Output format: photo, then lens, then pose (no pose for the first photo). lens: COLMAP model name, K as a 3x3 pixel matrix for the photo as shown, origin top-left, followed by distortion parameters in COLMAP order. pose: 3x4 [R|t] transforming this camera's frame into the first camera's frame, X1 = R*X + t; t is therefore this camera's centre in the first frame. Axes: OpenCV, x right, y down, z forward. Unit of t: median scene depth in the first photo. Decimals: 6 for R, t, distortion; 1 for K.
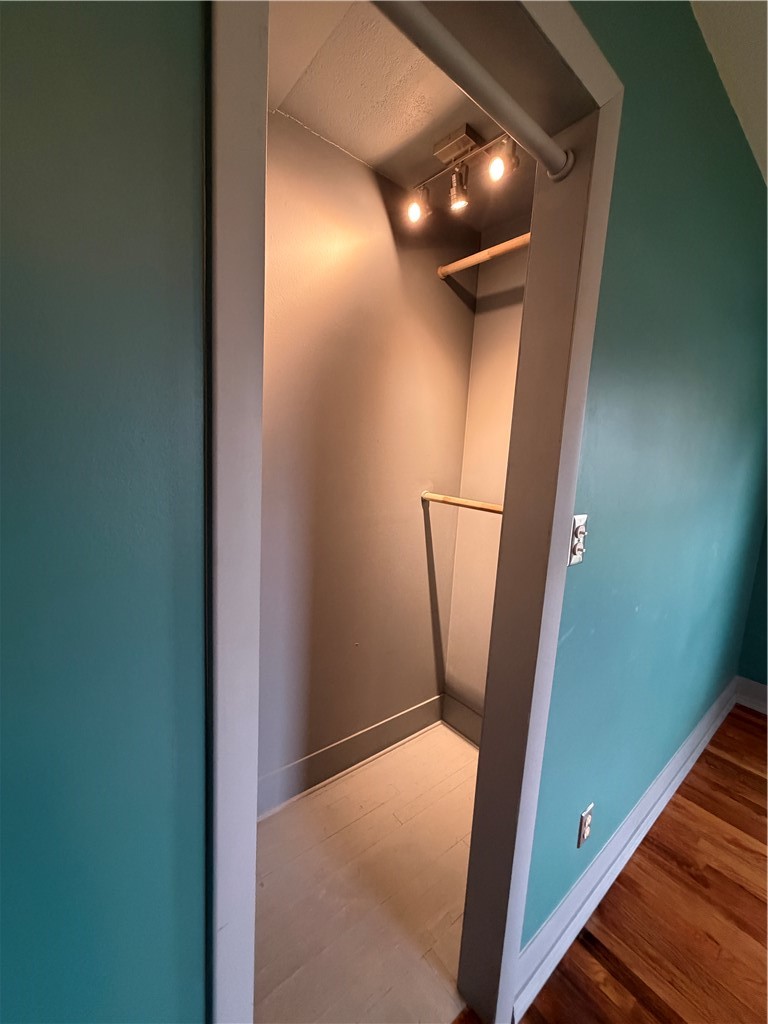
lens RADIAL K [[411.7, 0, 382.4], [0, 411.7, 509.8], [0, 0, 1]] dist [0.011223, 0.000355]
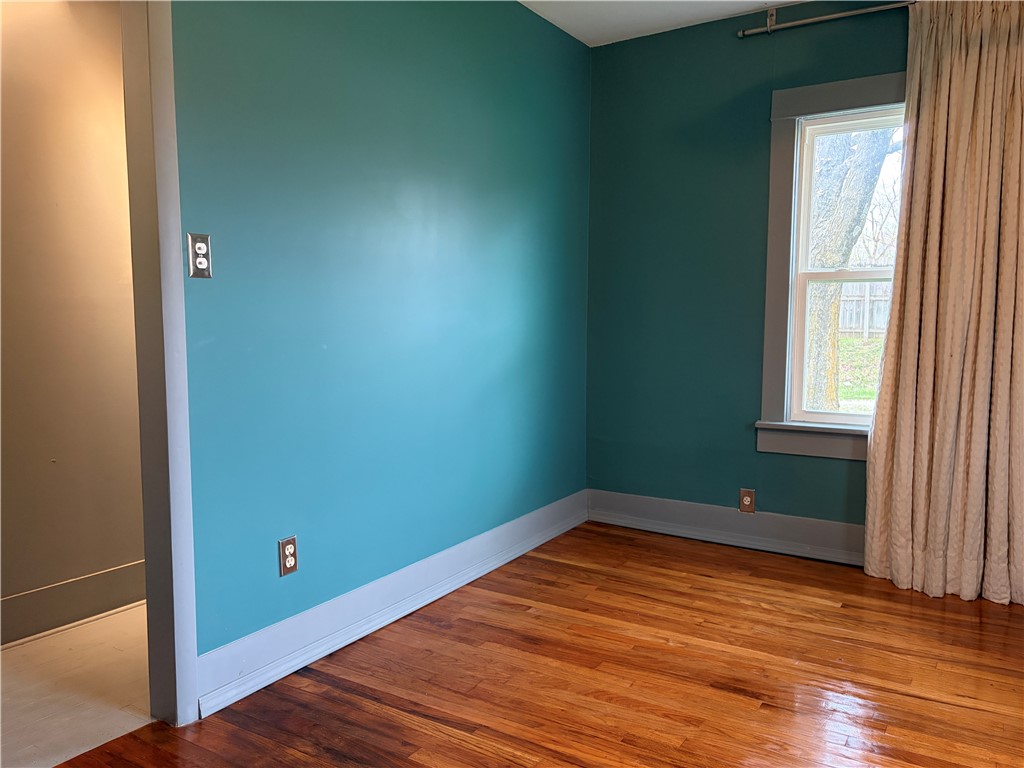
lens RADIAL K [[768.9, 0, 511.6], [0, 768.9, 387.4], [0, 0, 1]] dist [0.006005, -0.004010]
pose [[0.937585, -0.093292, 0.335009, 0.300512], [0.106292, 0.994121, -0.020639, 0.324529], [-0.331114, 0.054960, 0.941989, -0.741455]]
